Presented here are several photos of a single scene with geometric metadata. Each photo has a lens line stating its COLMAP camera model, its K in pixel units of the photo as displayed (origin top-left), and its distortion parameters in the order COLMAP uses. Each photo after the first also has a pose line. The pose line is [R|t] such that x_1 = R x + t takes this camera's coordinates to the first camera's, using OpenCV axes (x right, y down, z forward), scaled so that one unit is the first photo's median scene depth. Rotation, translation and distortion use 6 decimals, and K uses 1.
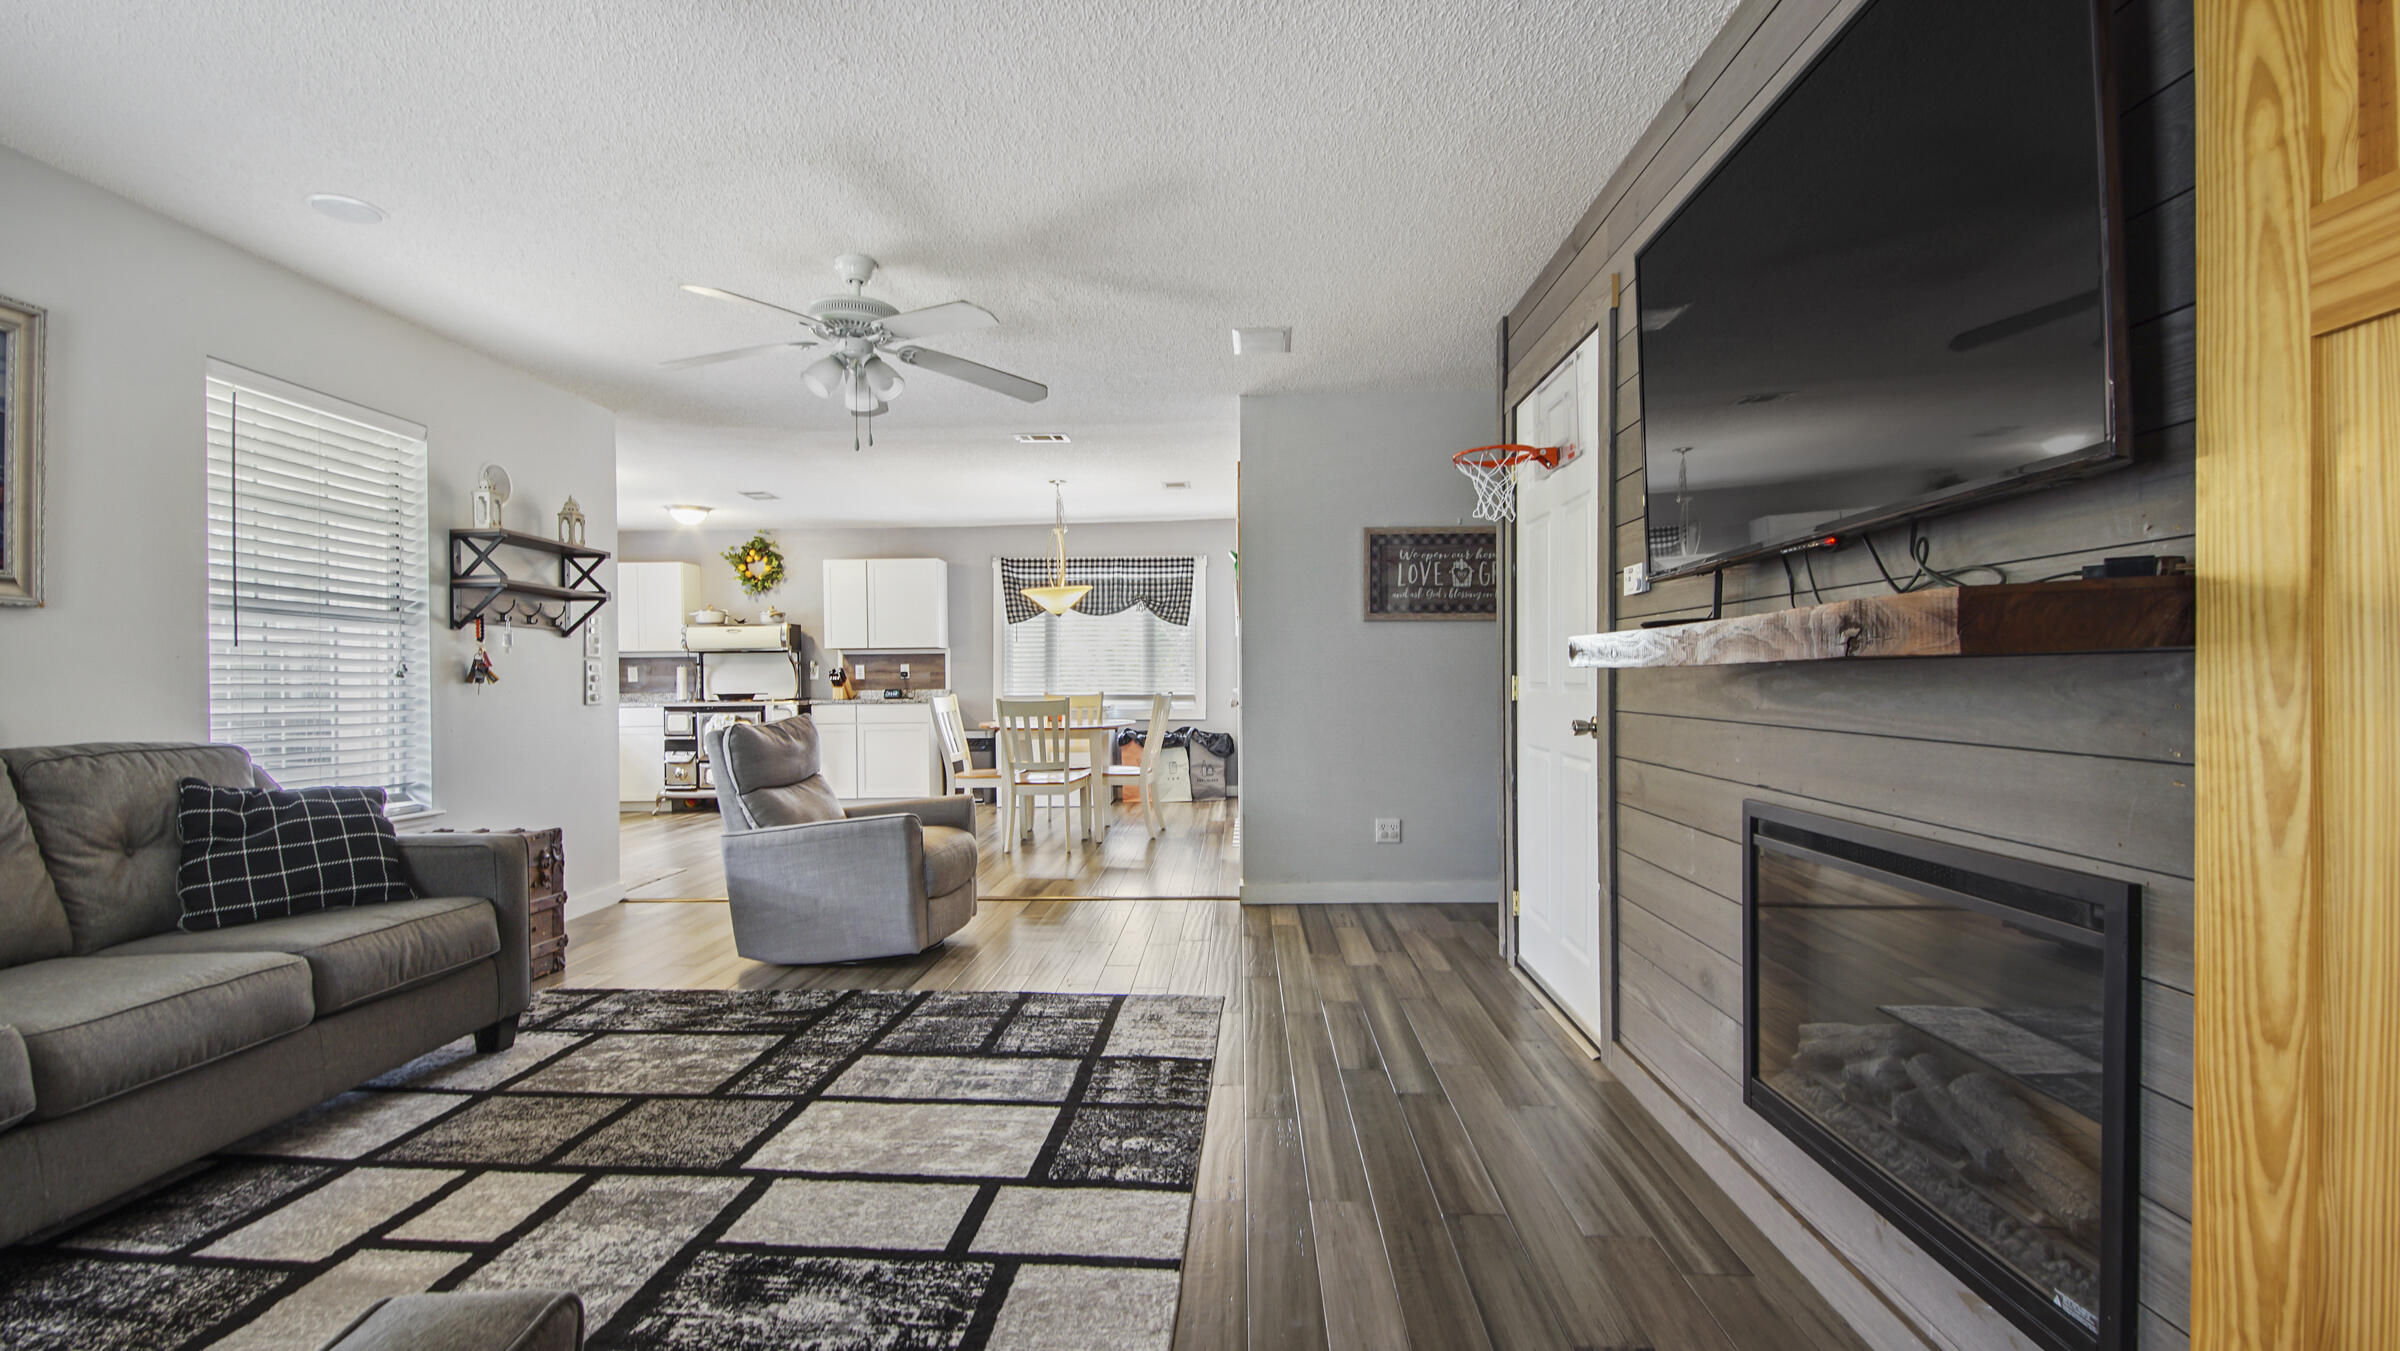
lens RADIAL K [[1089.1, 0, 1188.3], [0, 1089.1, 672.2], [0, 0, 1]] dist [0.000467, -0.000849]
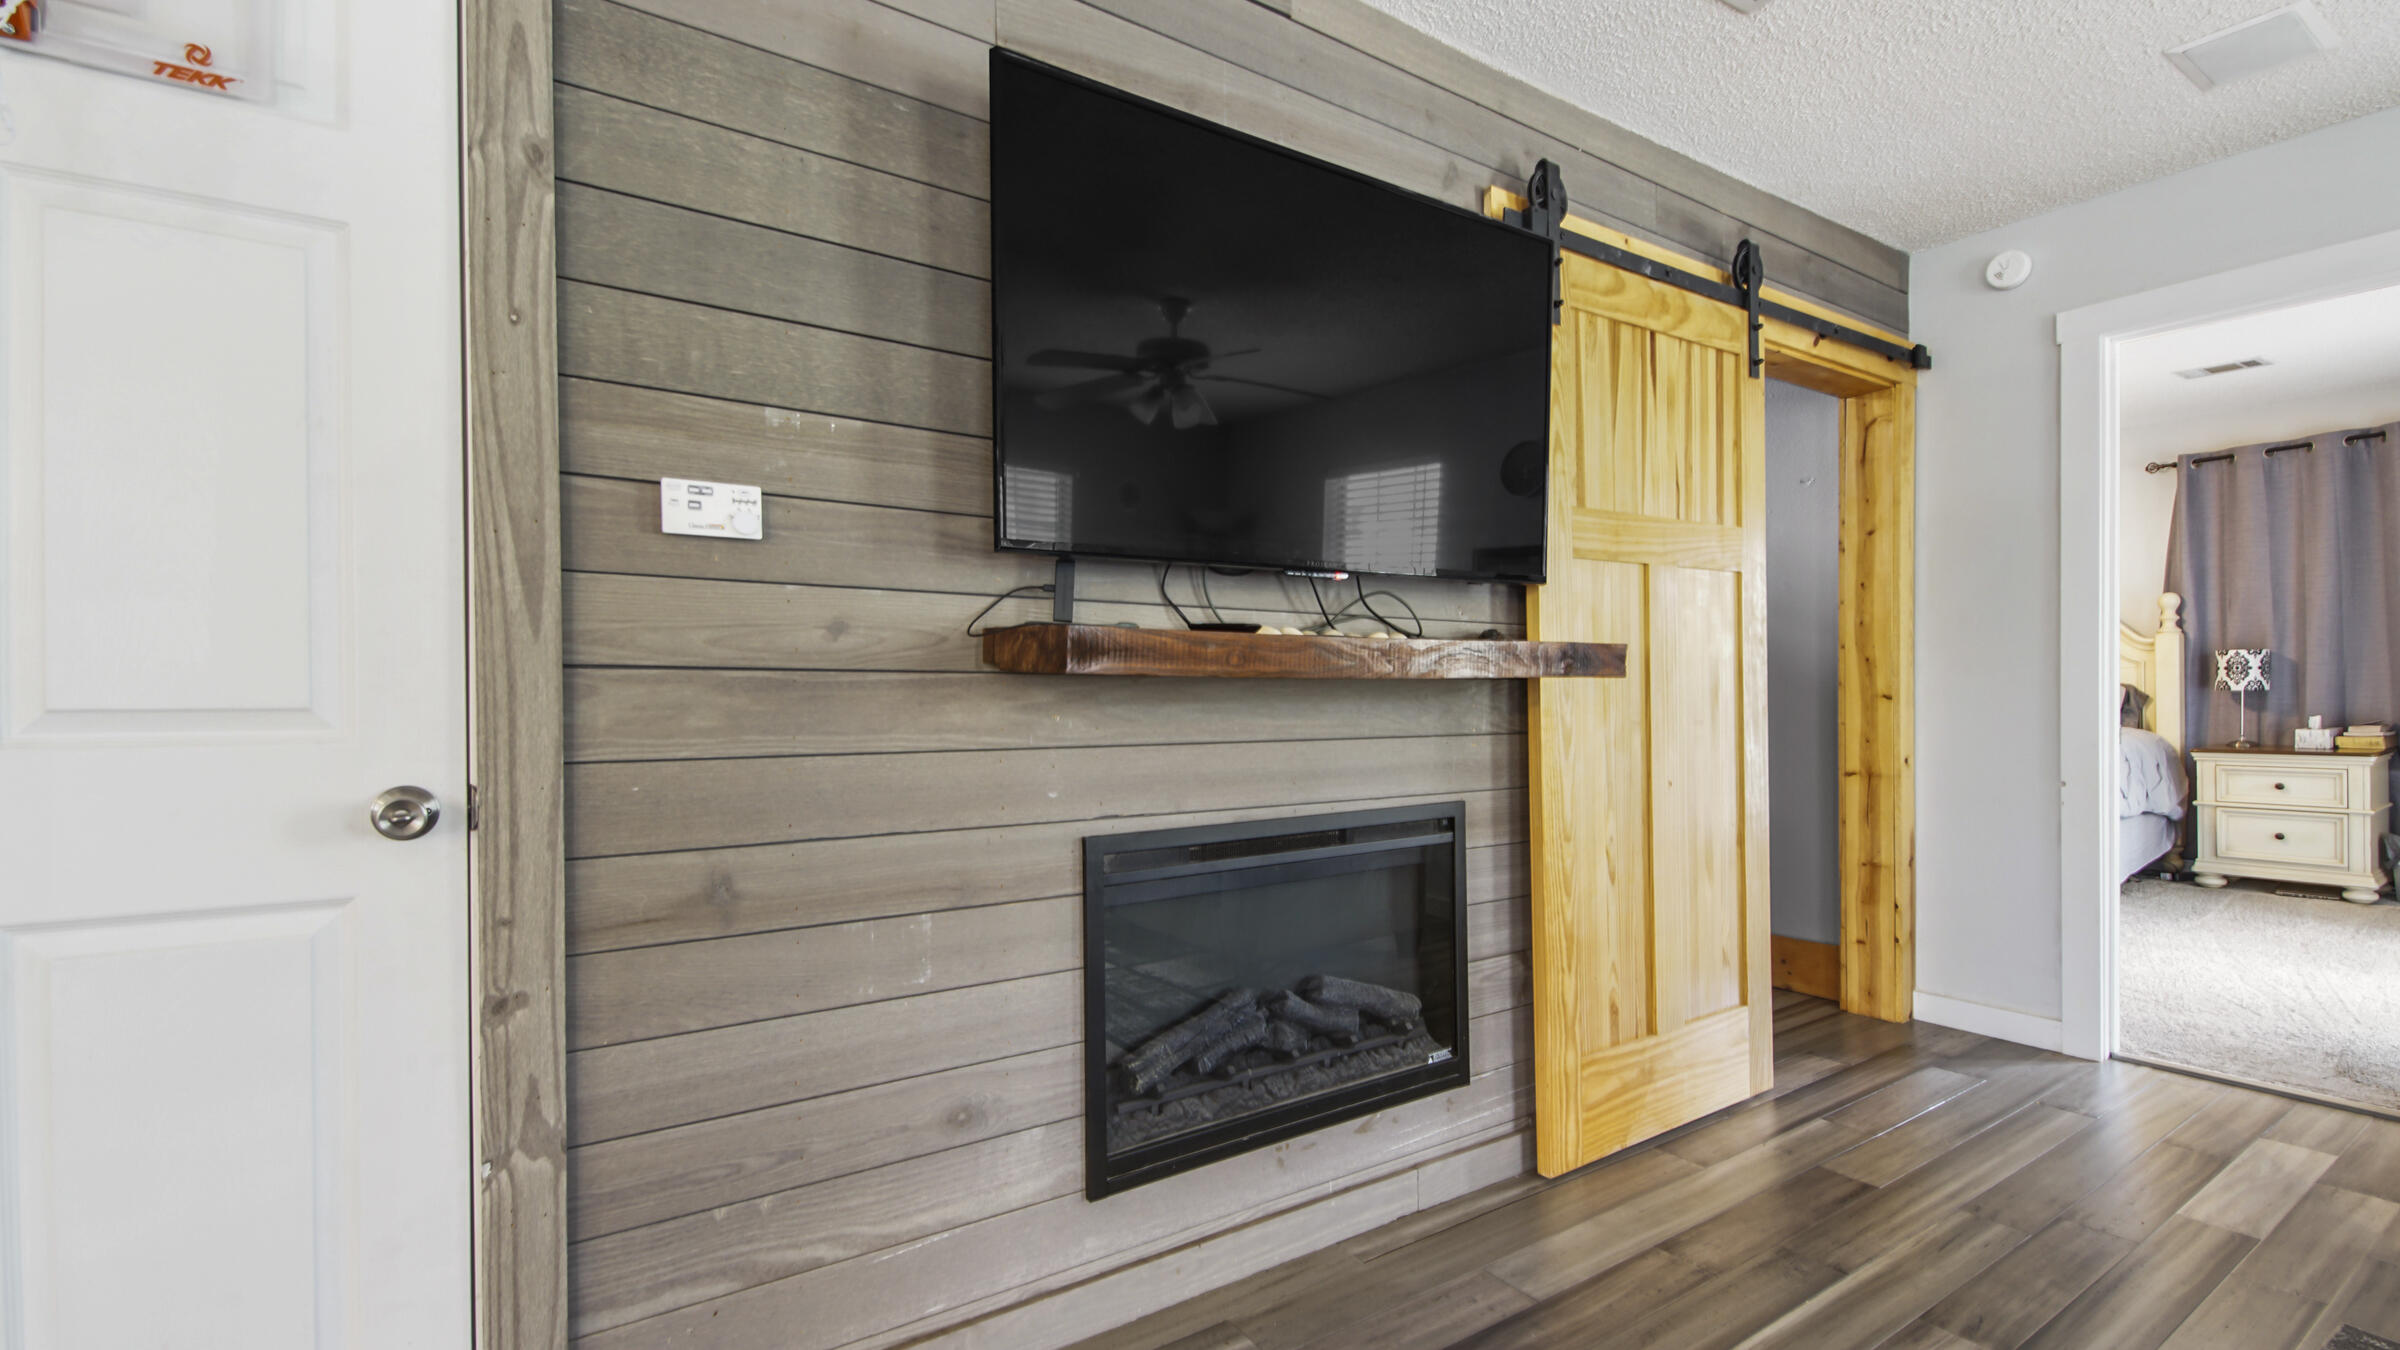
lens RADIAL K [[1089.1, 0, 1188.9], [0, 1089.1, 696.6], [0, 0, 1]] dist [0.000467, -0.000849]
pose [[-0.601769, 0.006117, 0.798647, -0.048885], [0.002205, 0.999980, -0.005997, 0.003303], [-0.798667, -0.001848, -0.601770, 0.343355]]
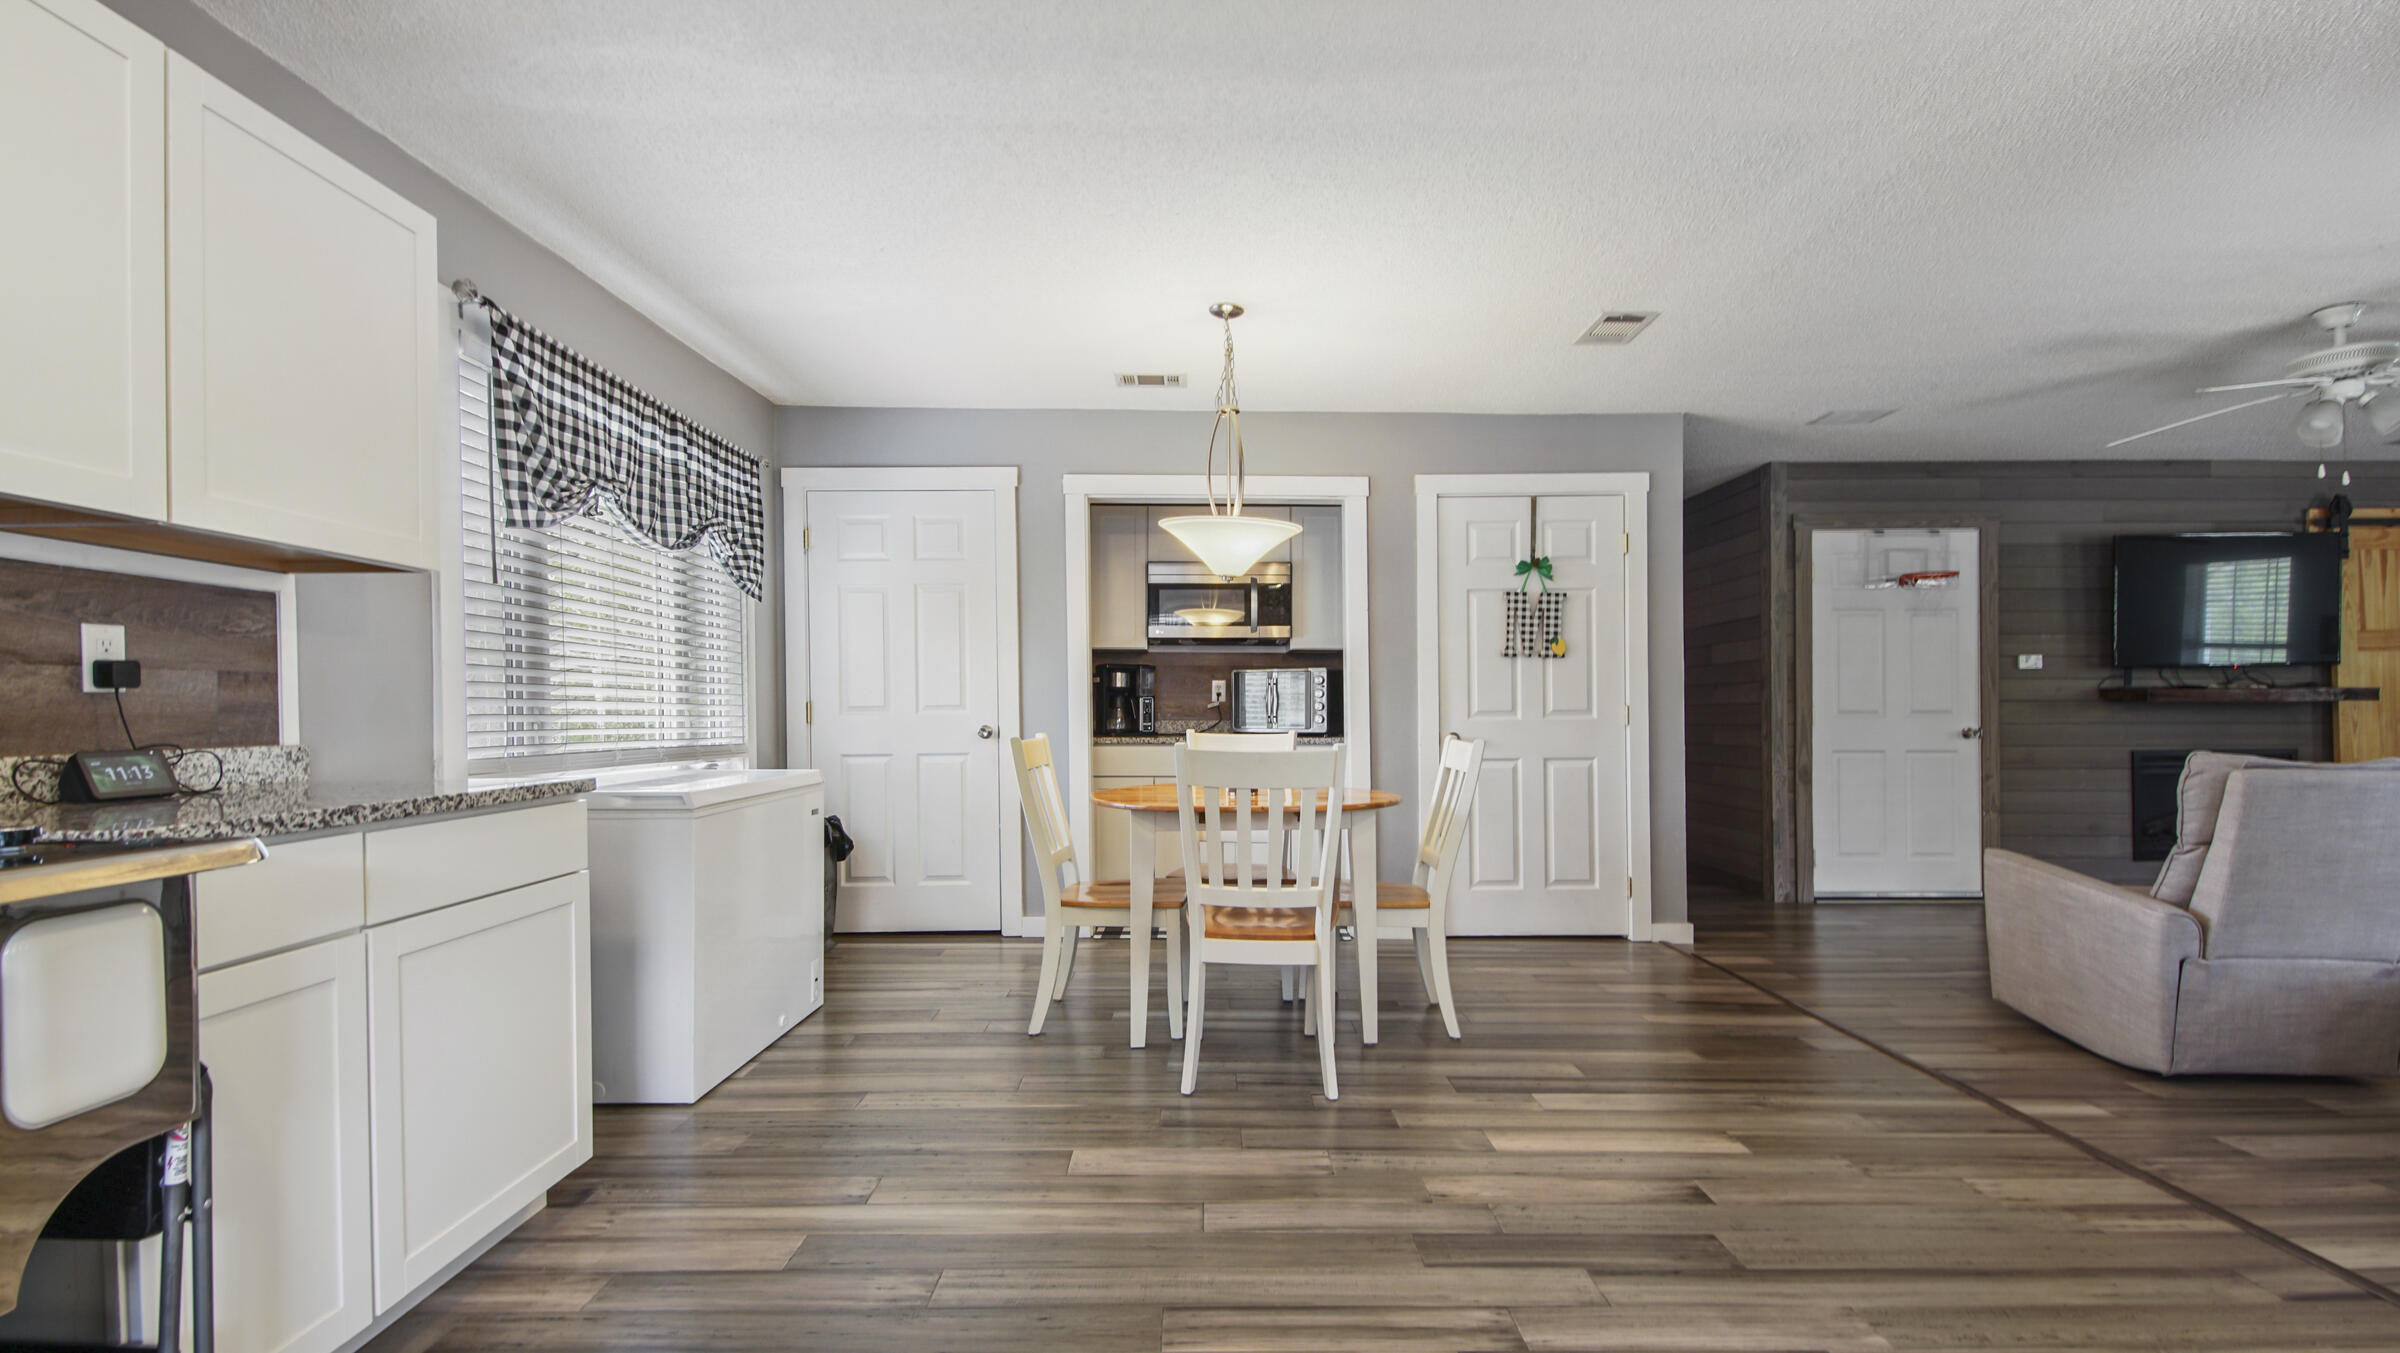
lens RADIAL K [[1089.1, 0, 1195.0], [0, 1089.1, 707.2], [0, 0, 1]] dist [0.000467, -0.000849]
pose [[-0.071522, 0.013421, 0.997349, -0.479862], [-0.000891, 0.999908, -0.013519, 0.010654], [-0.997439, -0.001855, -0.071504, 0.834501]]
